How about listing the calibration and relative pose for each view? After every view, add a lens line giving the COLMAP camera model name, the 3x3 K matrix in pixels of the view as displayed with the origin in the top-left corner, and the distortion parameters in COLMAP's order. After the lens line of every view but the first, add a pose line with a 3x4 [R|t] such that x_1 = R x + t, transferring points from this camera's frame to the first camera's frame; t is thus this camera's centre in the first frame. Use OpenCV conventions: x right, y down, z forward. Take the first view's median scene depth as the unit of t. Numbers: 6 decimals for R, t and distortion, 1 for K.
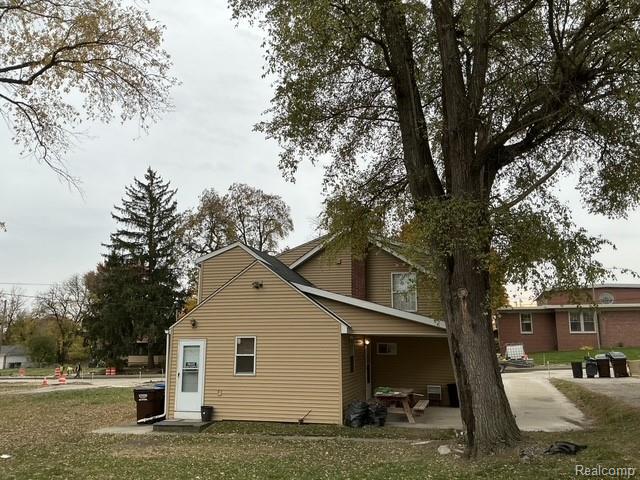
lens RADIAL K [[526.1, 0, 320.0], [0, 526.1, 239.8], [0, 0, 1]] dist [0.114546, -0.212014]
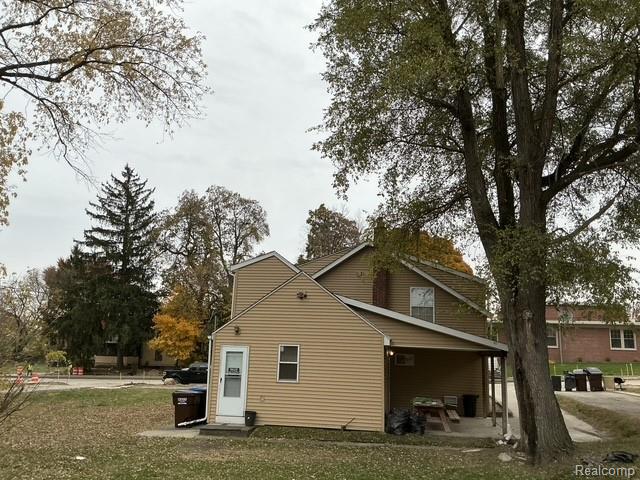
lens RADIAL K [[526.1, 0, 320.0], [0, 526.1, 239.8], [0, 0, 1]] dist [0.114546, -0.212014]
pose [[0.995083, 0.048666, 0.086265, -0.127580], [-0.047907, 0.998793, -0.010853, -0.010561], [-0.086689, 0.006667, 0.996213, -0.029651]]
